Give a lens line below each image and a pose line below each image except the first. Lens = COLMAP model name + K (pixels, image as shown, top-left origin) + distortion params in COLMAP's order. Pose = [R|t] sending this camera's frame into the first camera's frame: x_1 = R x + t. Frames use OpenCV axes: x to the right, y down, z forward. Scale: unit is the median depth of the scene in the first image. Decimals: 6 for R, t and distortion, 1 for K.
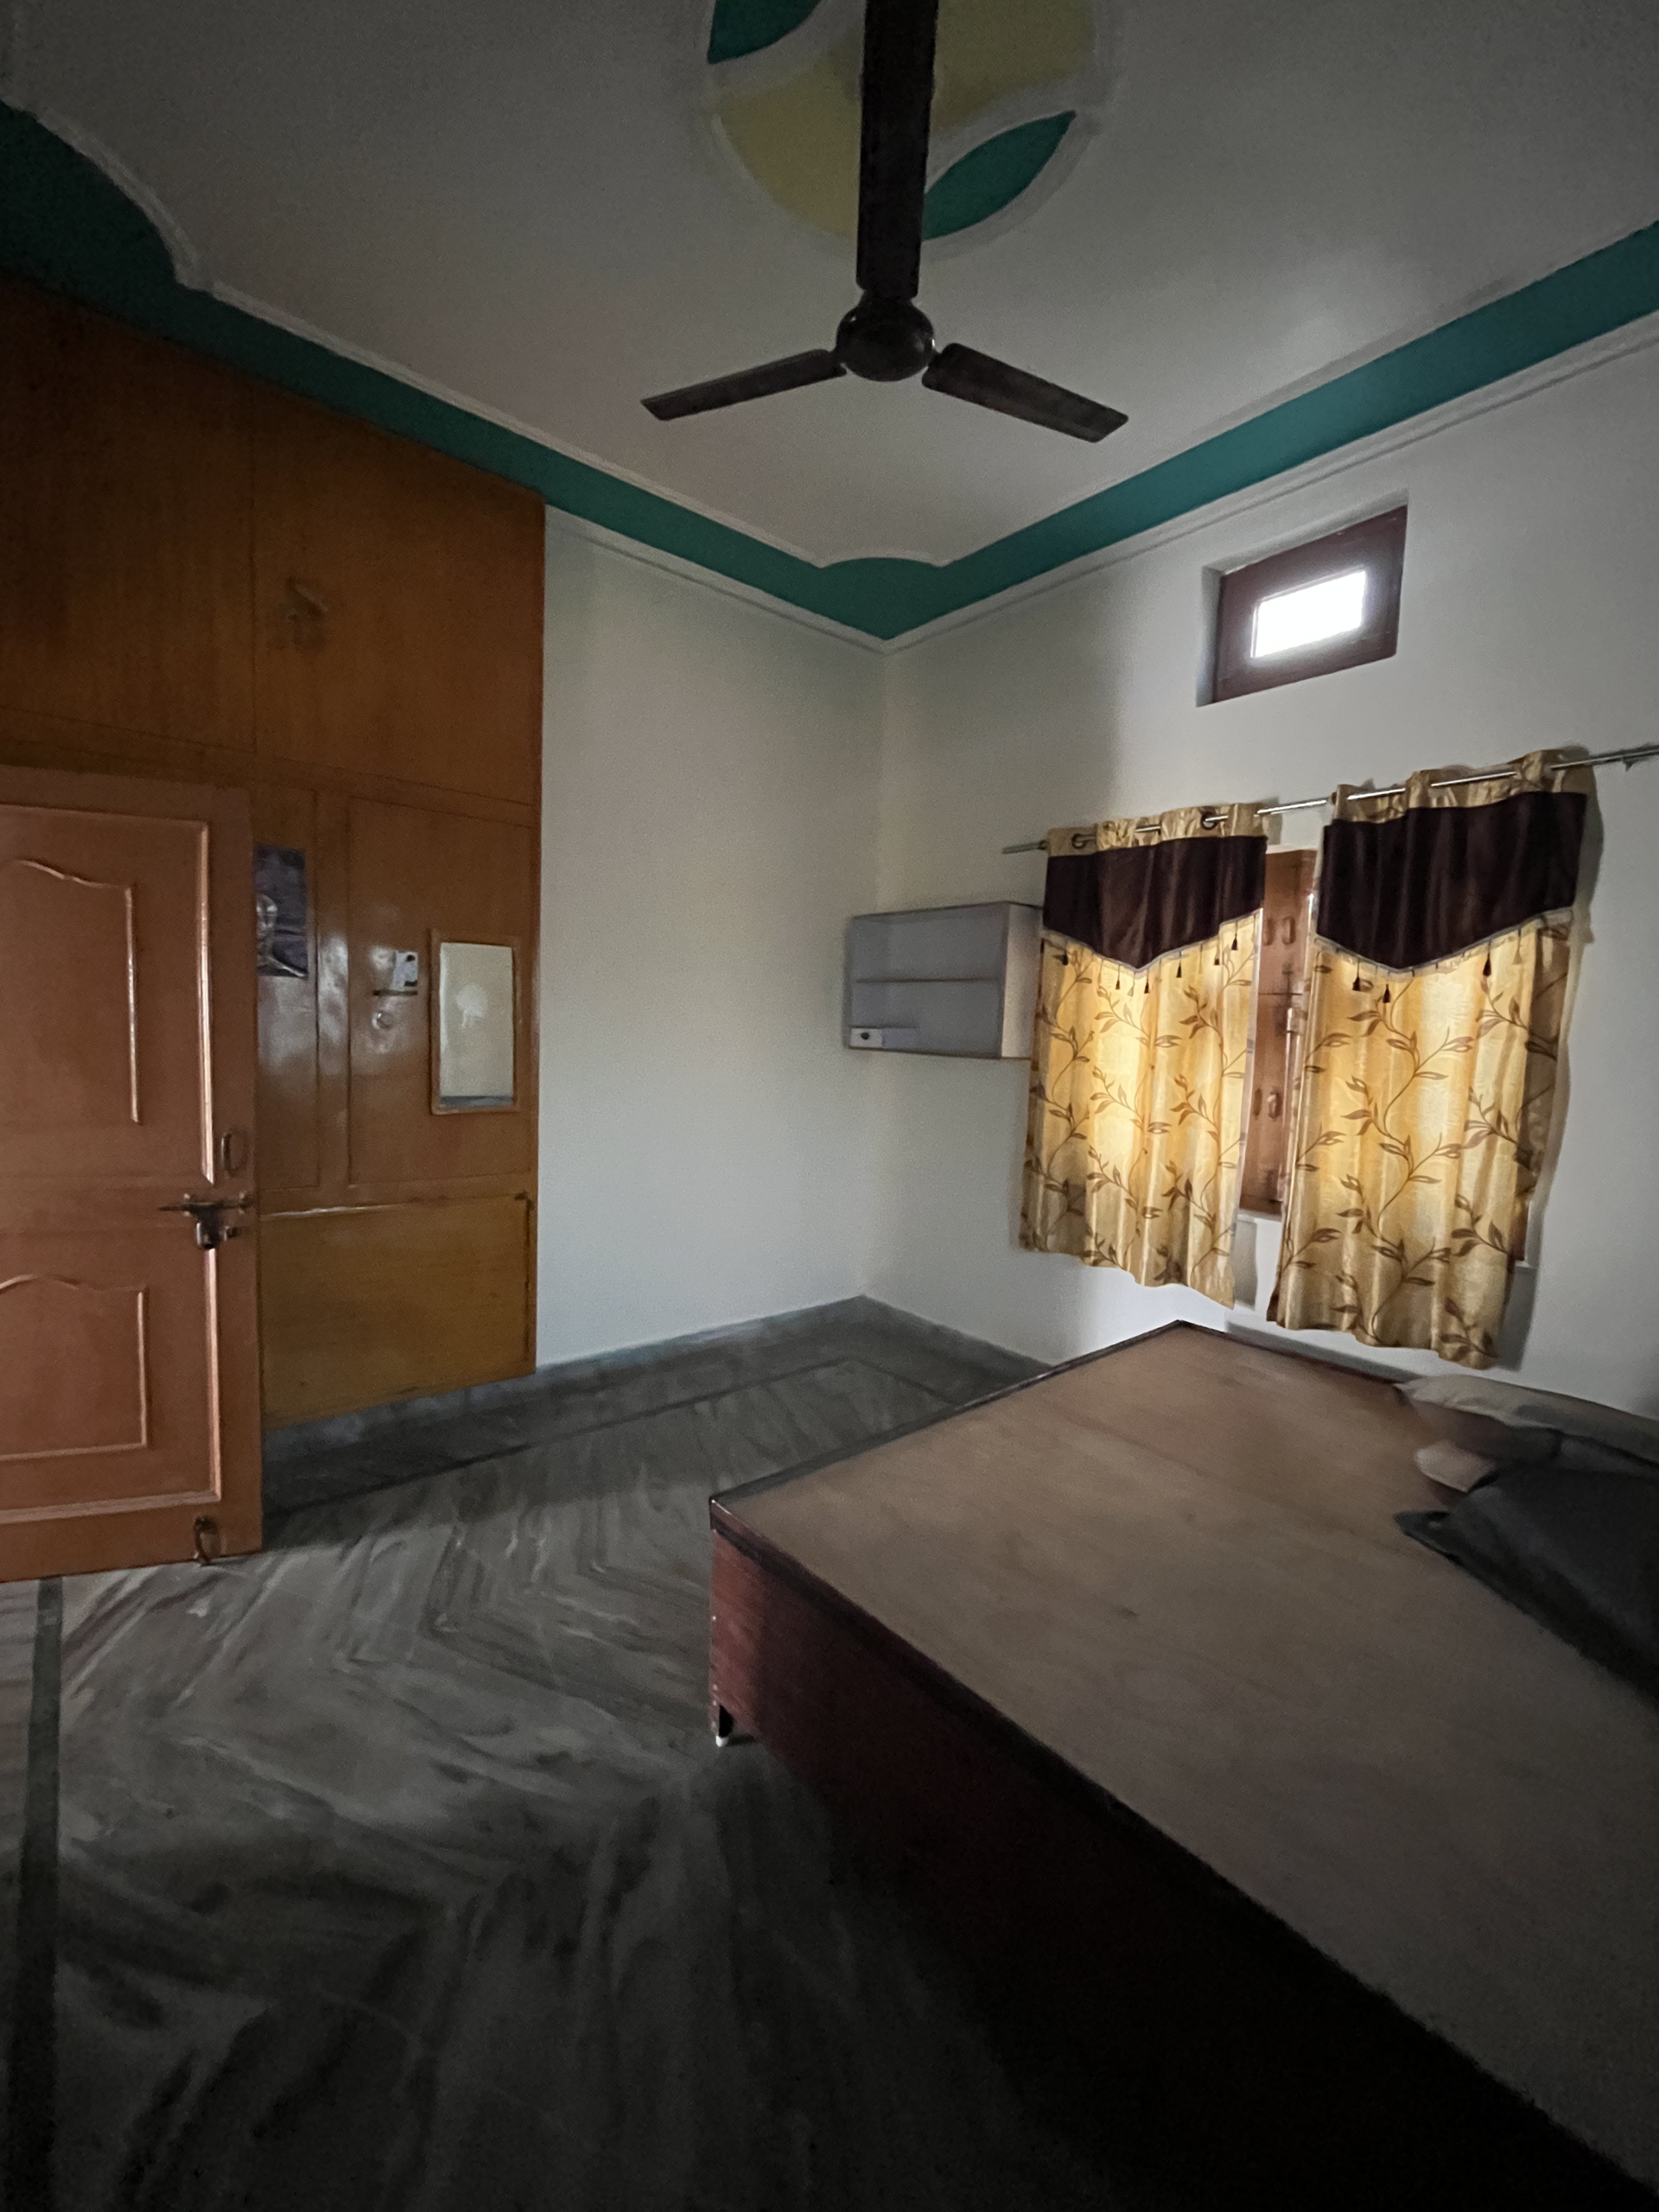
lens RADIAL K [[936.9, 0, 829.5], [0, 936.9, 1106.0], [0, 0, 1]] dist [-0.000283, -0.000209]
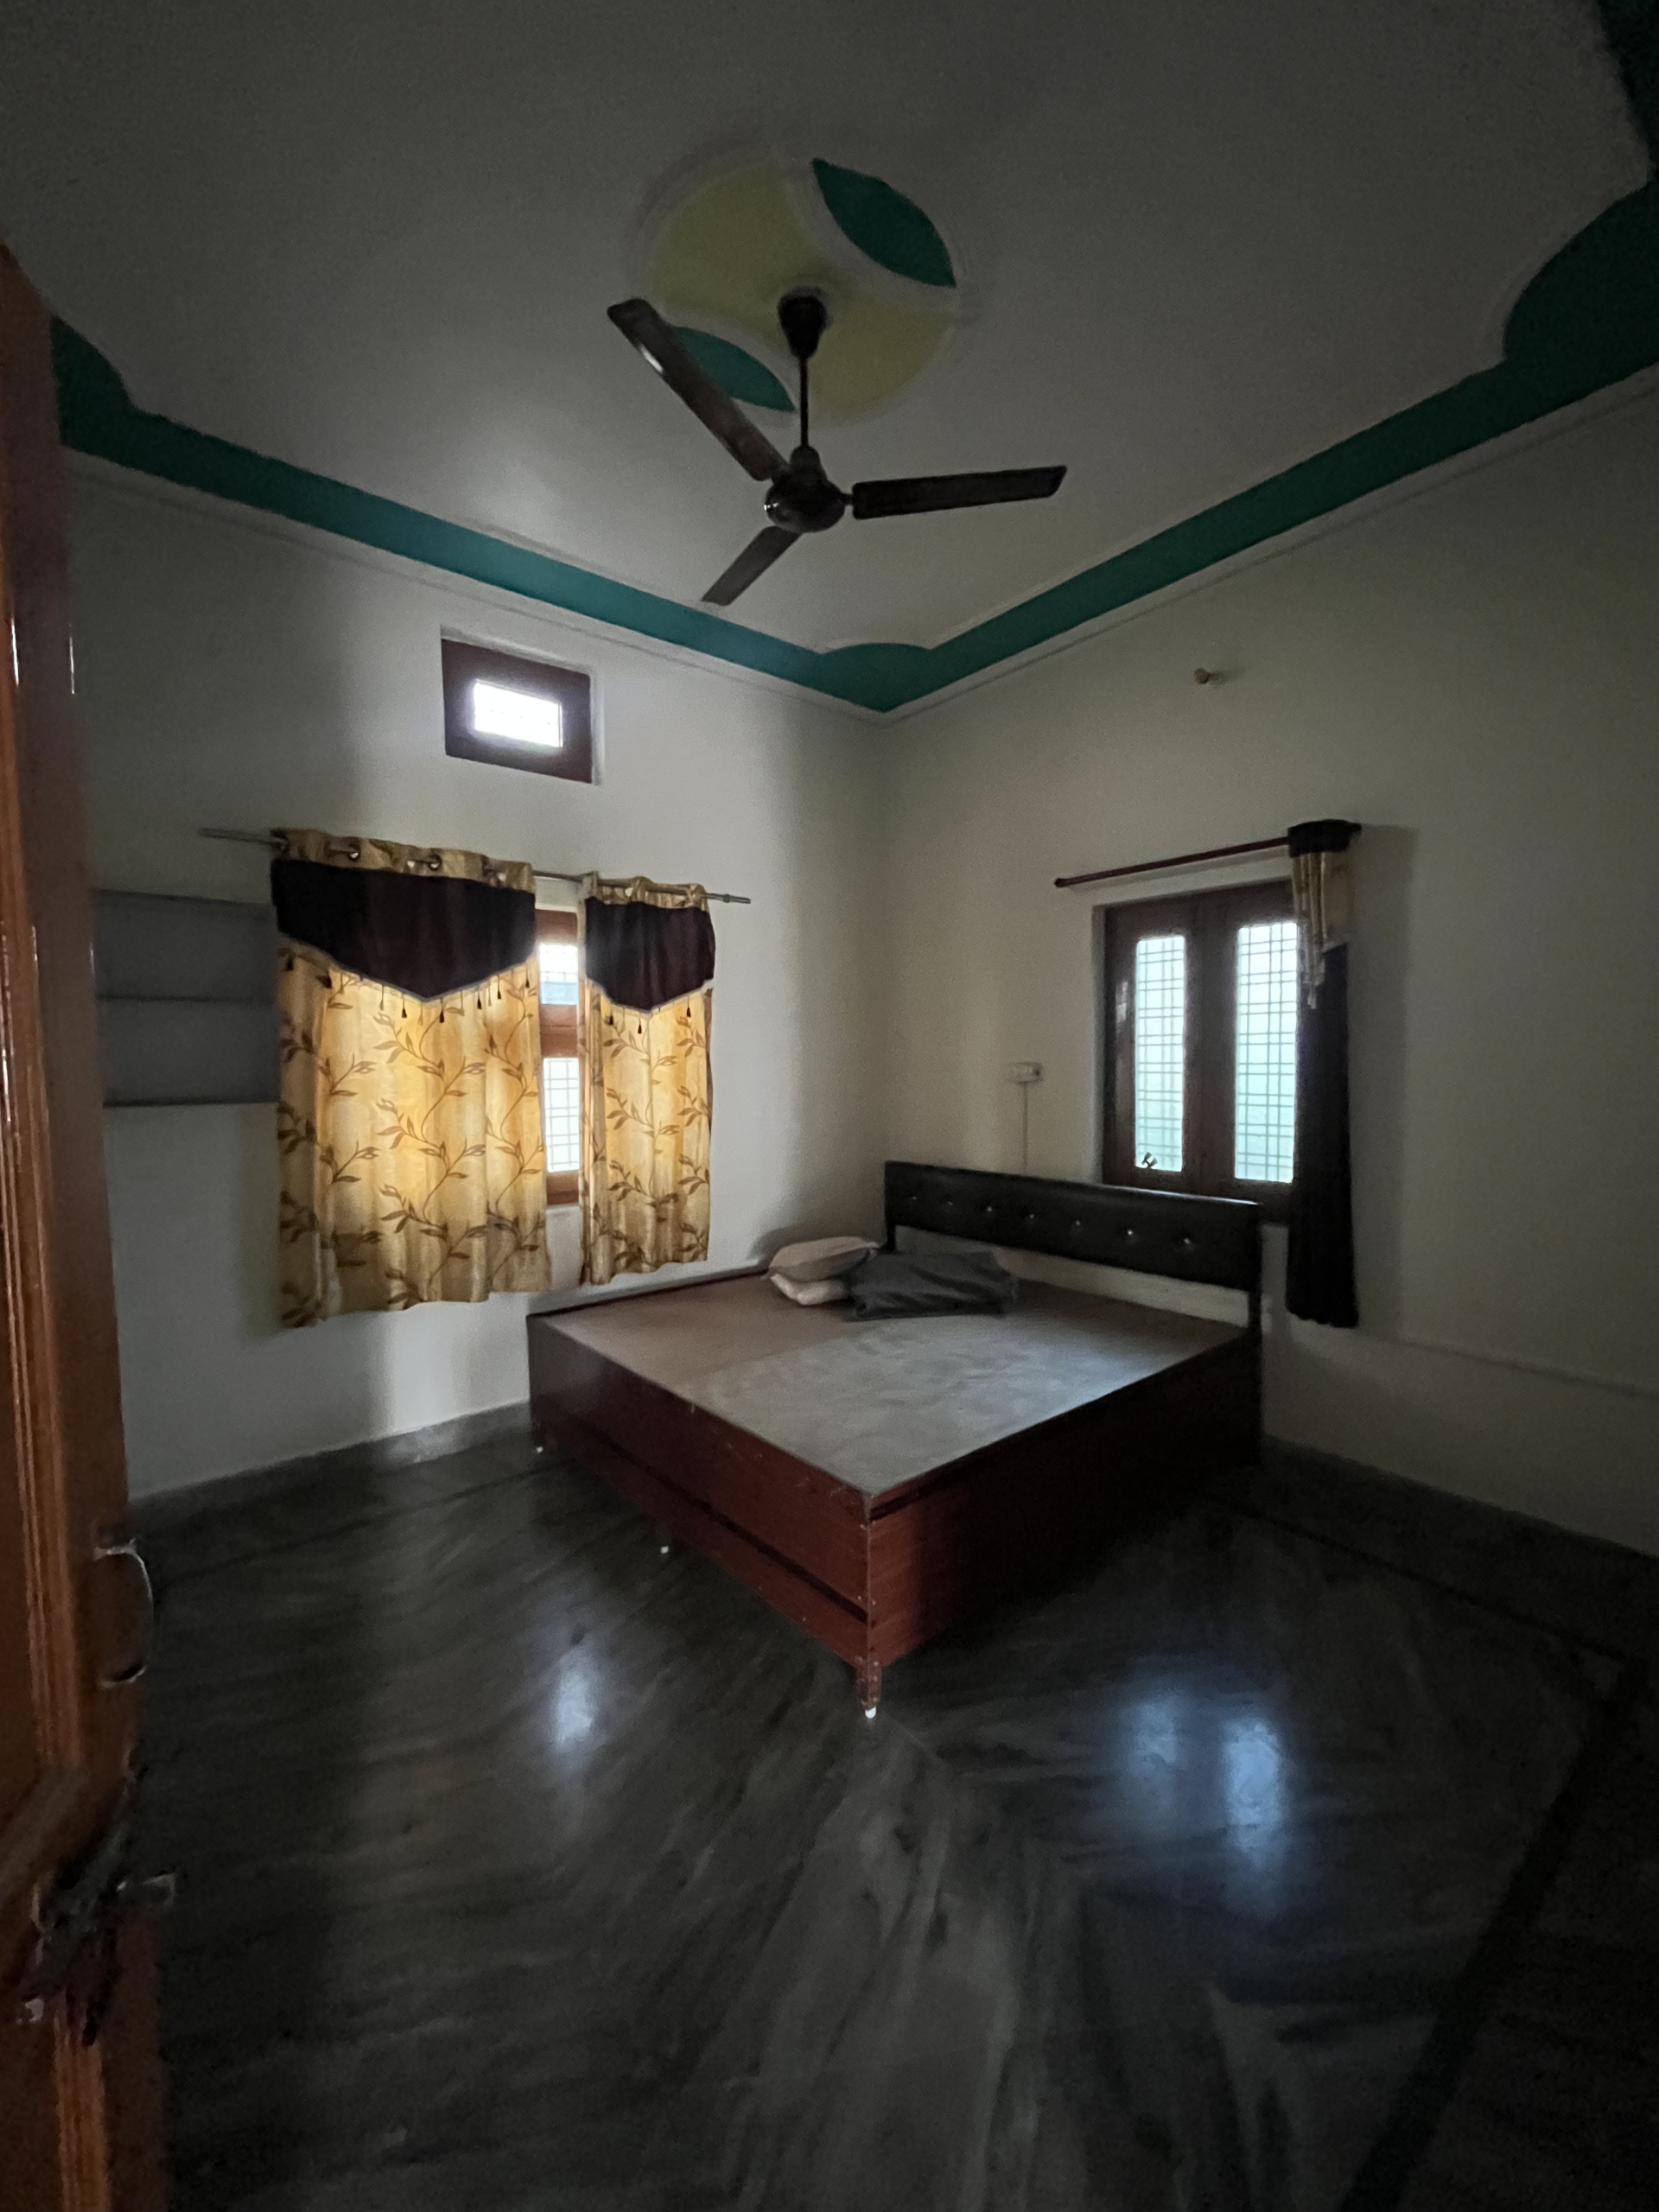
lens RADIAL K [[895.9, 0, 858.6], [0, 895.9, 1112.4], [0, 0, 1]] dist [0.000659, 0.000208]
pose [[-0.017016, -0.098642, 0.994978, -0.778080], [0.091623, 0.990781, 0.099793, -0.095074], [-0.995648, 0.092861, -0.007821, 0.674097]]
